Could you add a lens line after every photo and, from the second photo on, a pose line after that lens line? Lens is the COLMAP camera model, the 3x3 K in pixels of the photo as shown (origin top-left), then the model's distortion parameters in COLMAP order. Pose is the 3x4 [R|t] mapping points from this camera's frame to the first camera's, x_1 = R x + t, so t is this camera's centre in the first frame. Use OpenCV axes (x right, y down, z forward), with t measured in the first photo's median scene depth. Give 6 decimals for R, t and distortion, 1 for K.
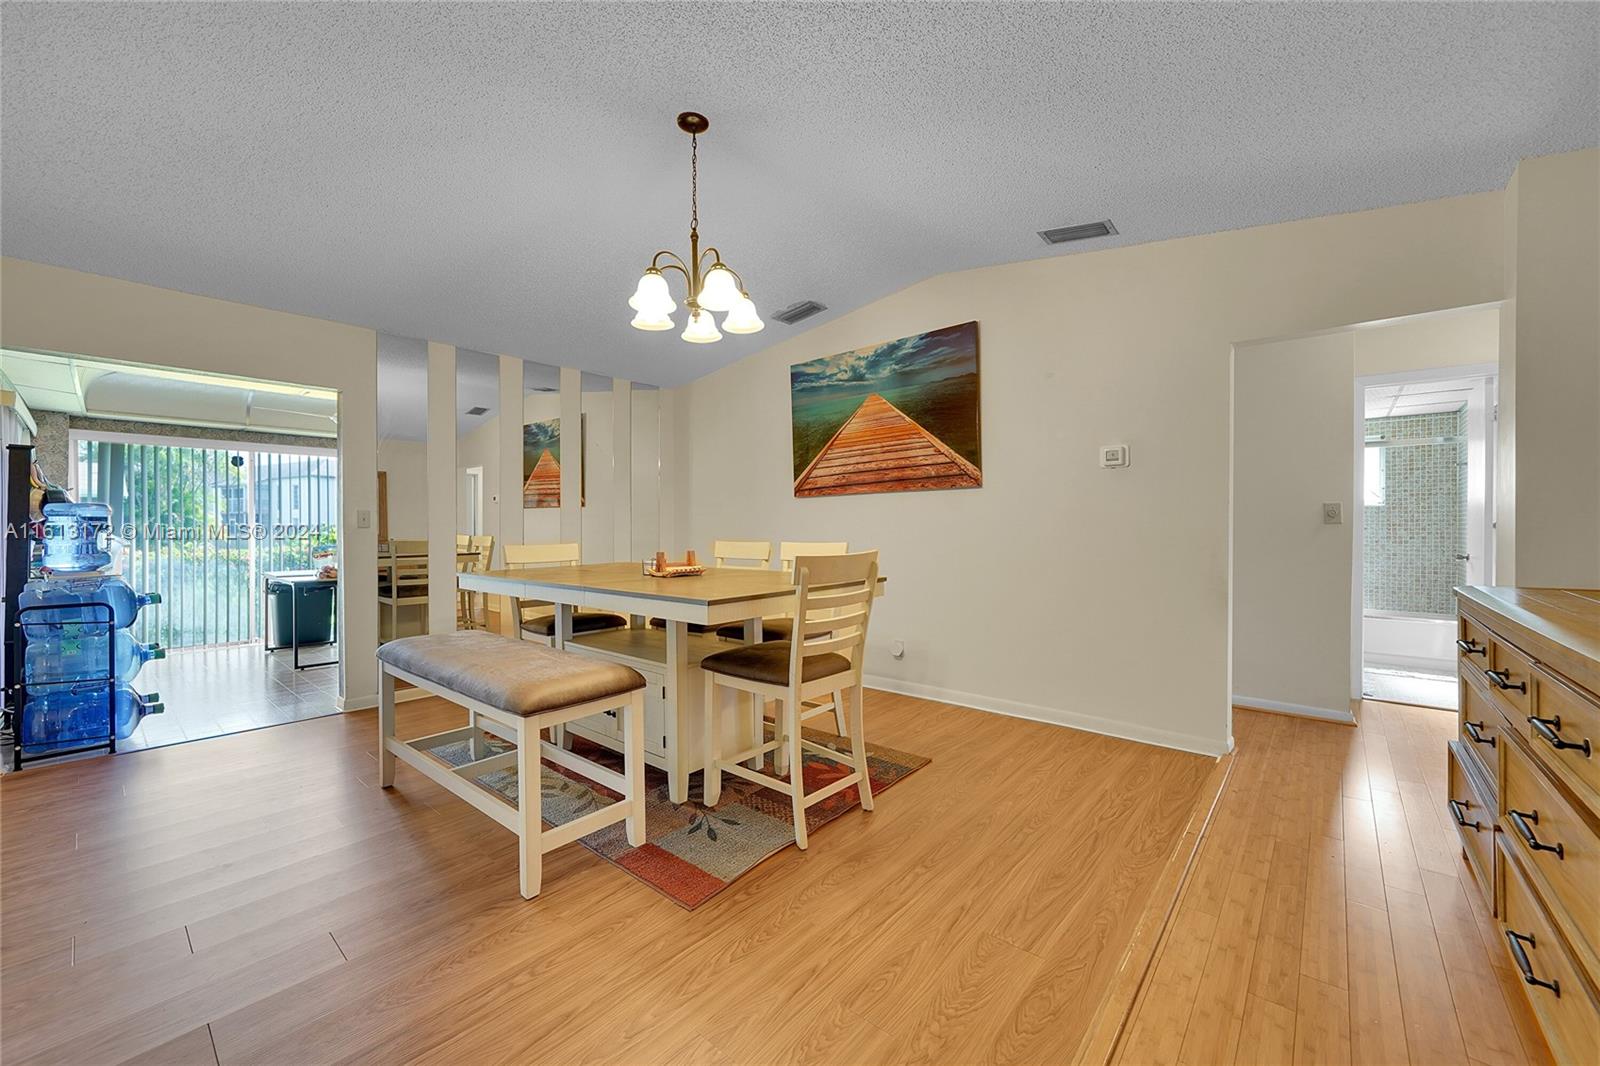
lens RADIAL K [[622.7, 0, 791.3], [0, 622.7, 528.4], [0, 0, 1]] dist [-0.001921, 0.000184]
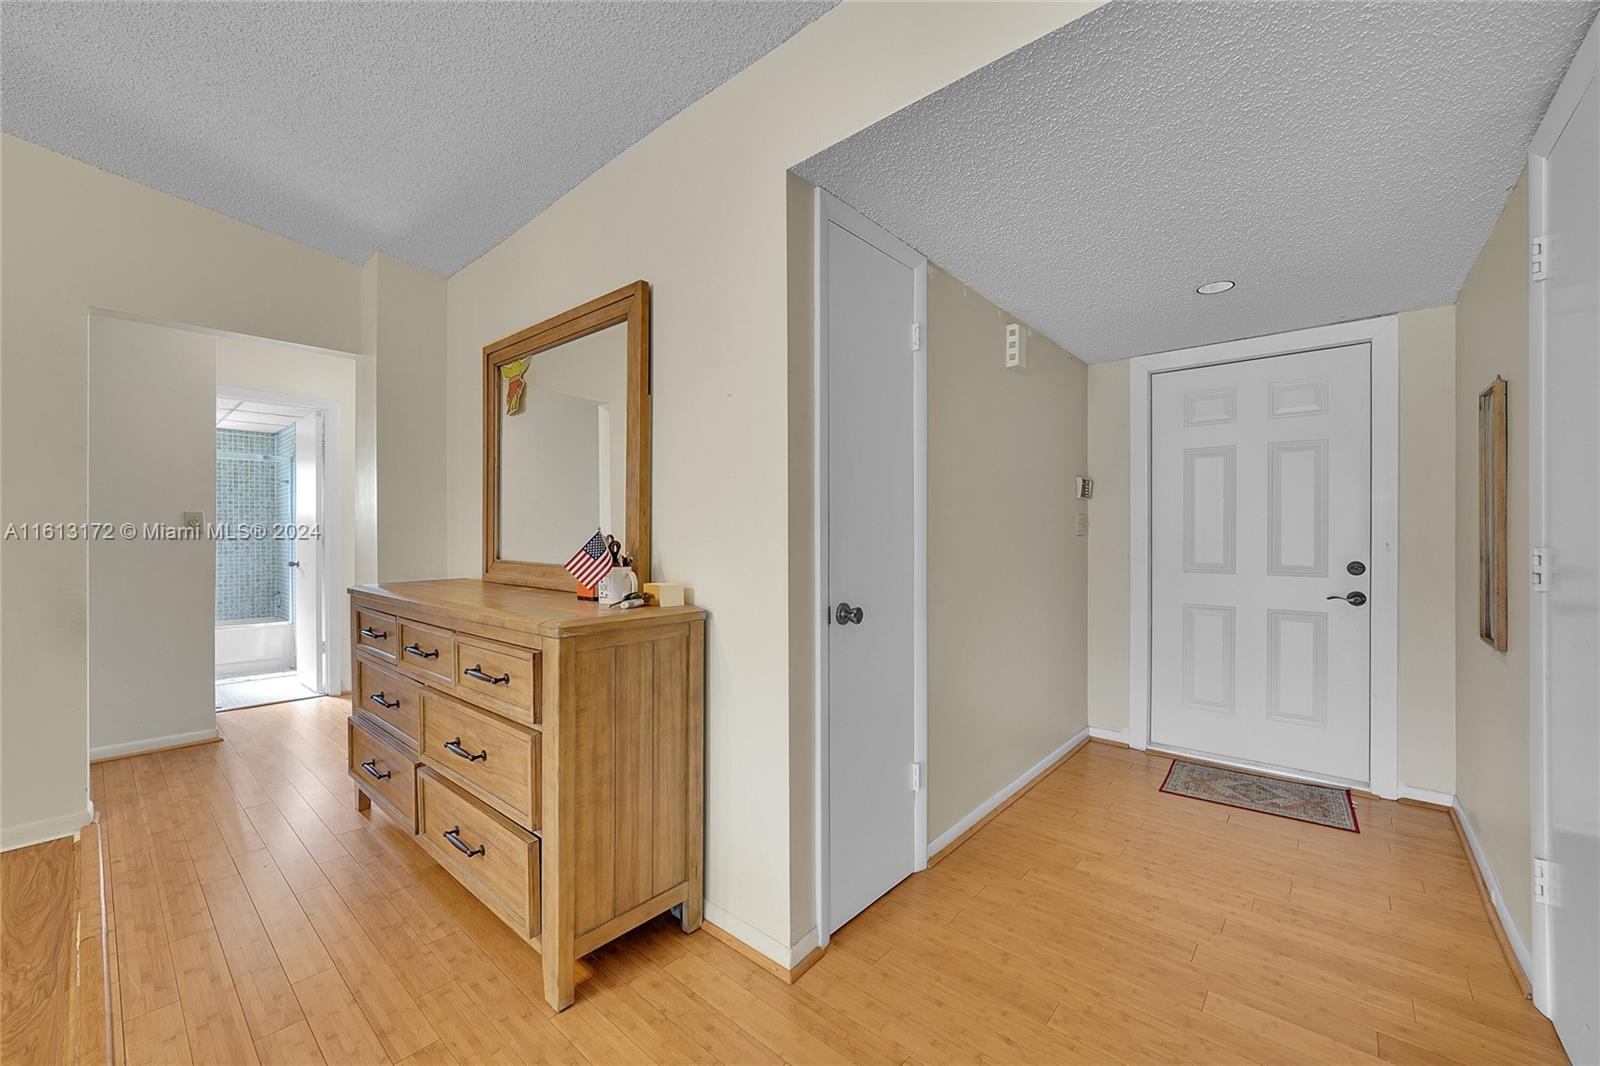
lens RADIAL K [[637.7, 0, 795.7], [0, 637.7, 535.8], [0, 0, 1]] dist [-0.000769, 0.000001]
pose [[0.002053, 0.001106, 0.999997, -0.087753], [0.005834, 0.999982, -0.001118, 0.001571], [-0.999981, 0.005836, 0.002047, 0.081548]]
